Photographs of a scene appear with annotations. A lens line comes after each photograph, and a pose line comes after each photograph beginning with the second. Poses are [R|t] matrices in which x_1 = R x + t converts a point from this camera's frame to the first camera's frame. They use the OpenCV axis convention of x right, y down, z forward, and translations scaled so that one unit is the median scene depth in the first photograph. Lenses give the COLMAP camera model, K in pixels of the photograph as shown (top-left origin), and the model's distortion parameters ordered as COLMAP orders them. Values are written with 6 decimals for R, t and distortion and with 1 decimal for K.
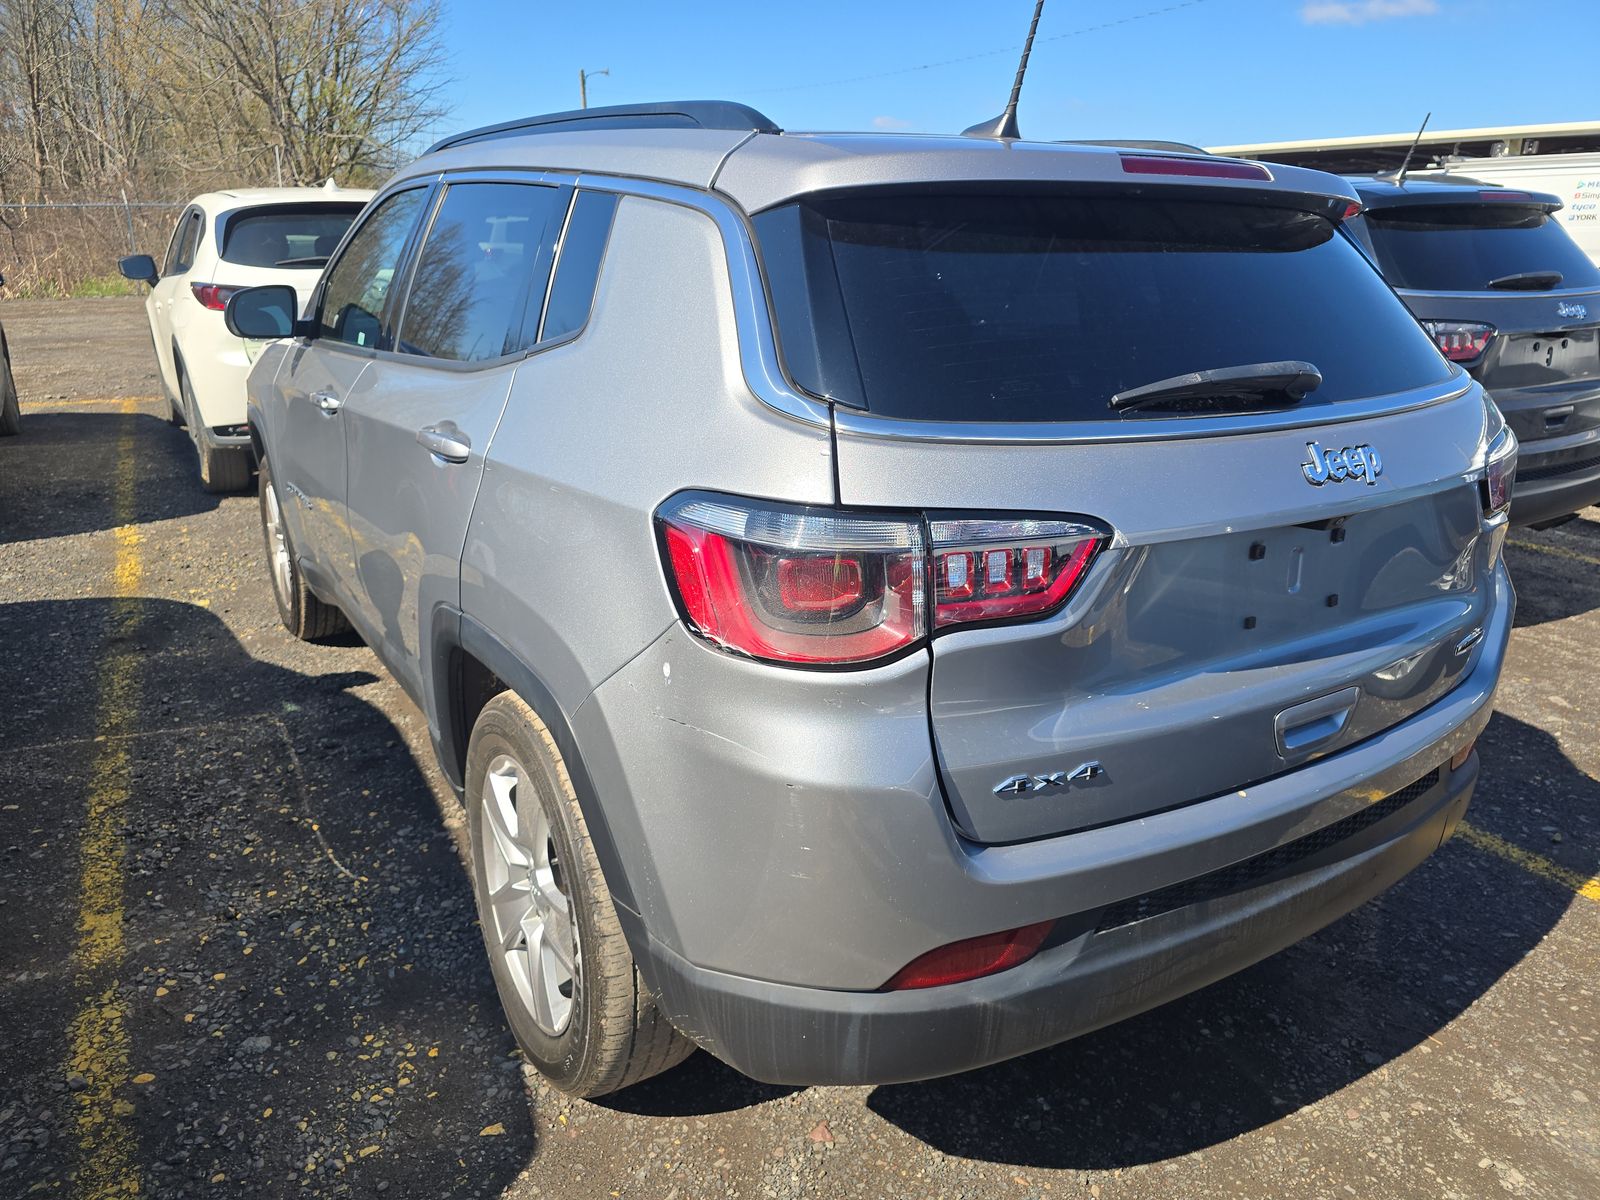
lens RADIAL K [[1055.8, 0, 799.1], [0, 1055.8, 601.1], [0, 0, 1]] dist [0.047841, -0.040091]
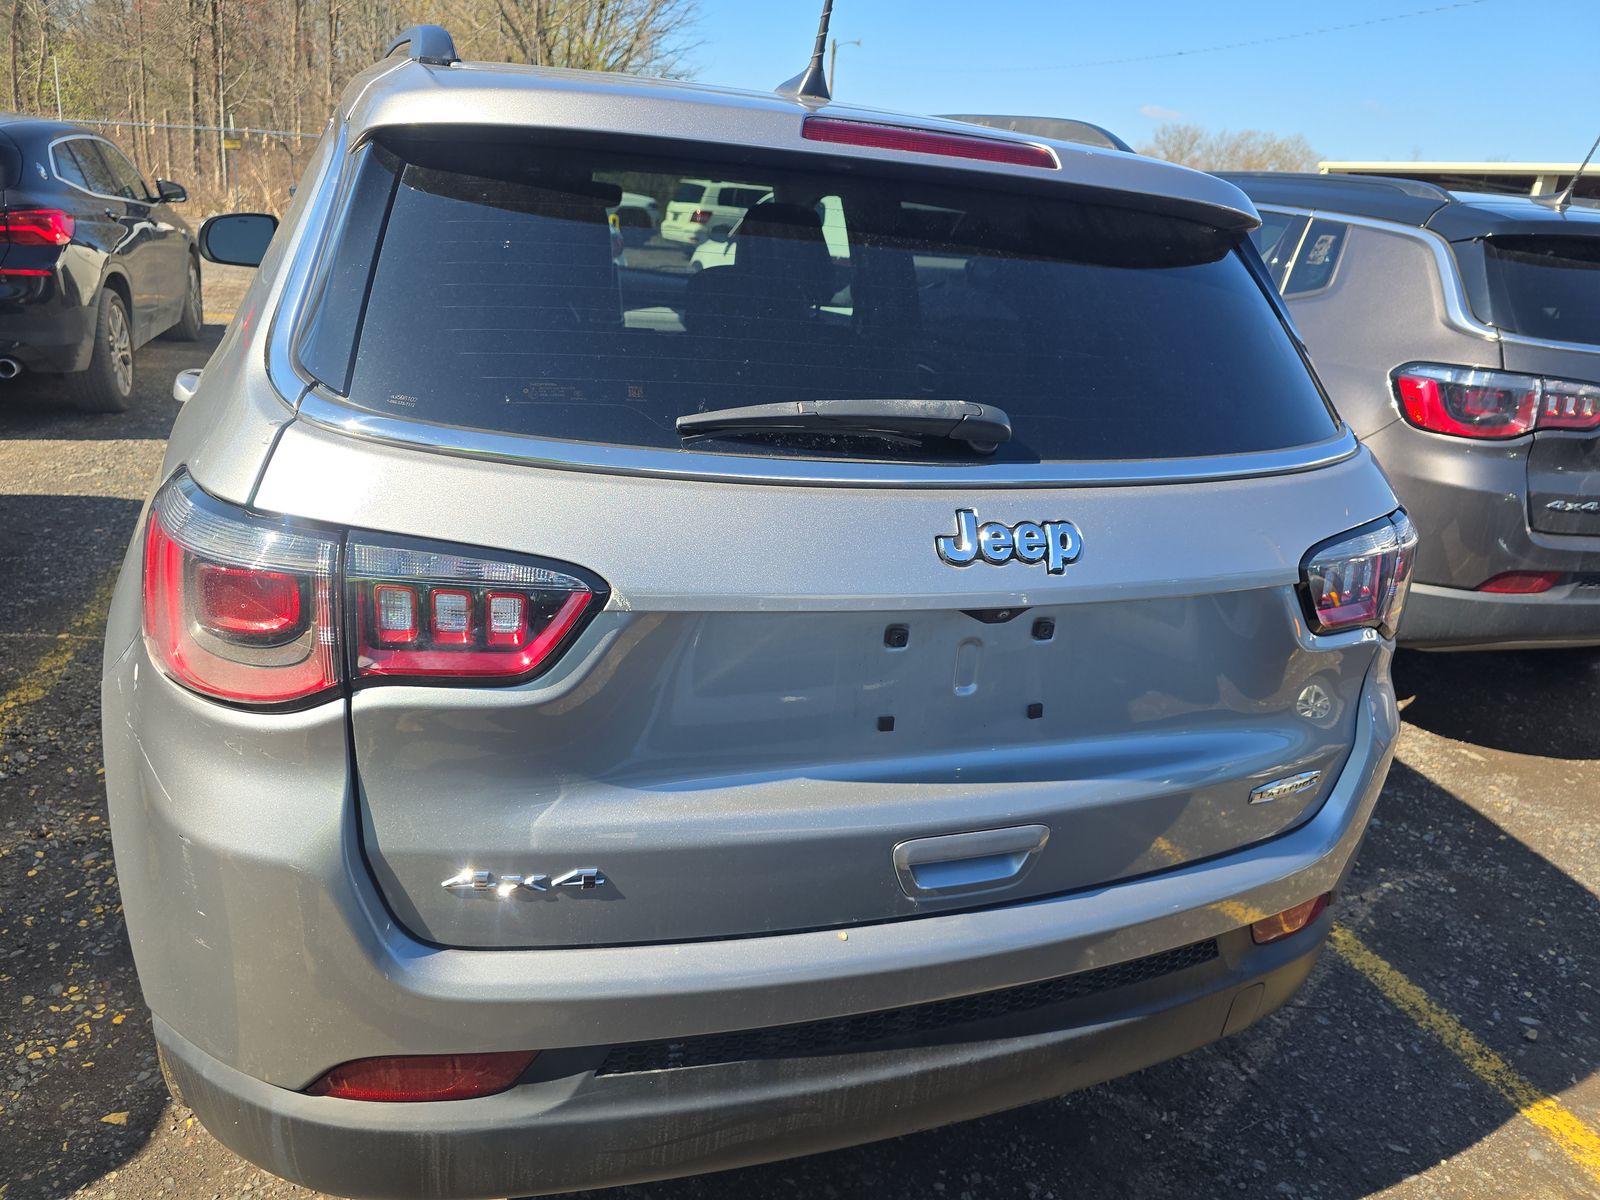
lens RADIAL K [[1055.8, 0, 800.5], [0, 1055.8, 603.1], [0, 0, 1]] dist [0.047841, -0.040091]
pose [[0.974591, 0.145383, -0.170401, 0.380864], [-0.141993, 0.989351, 0.031985, -0.067046], [0.173237, -0.006977, 0.984855, 0.170856]]
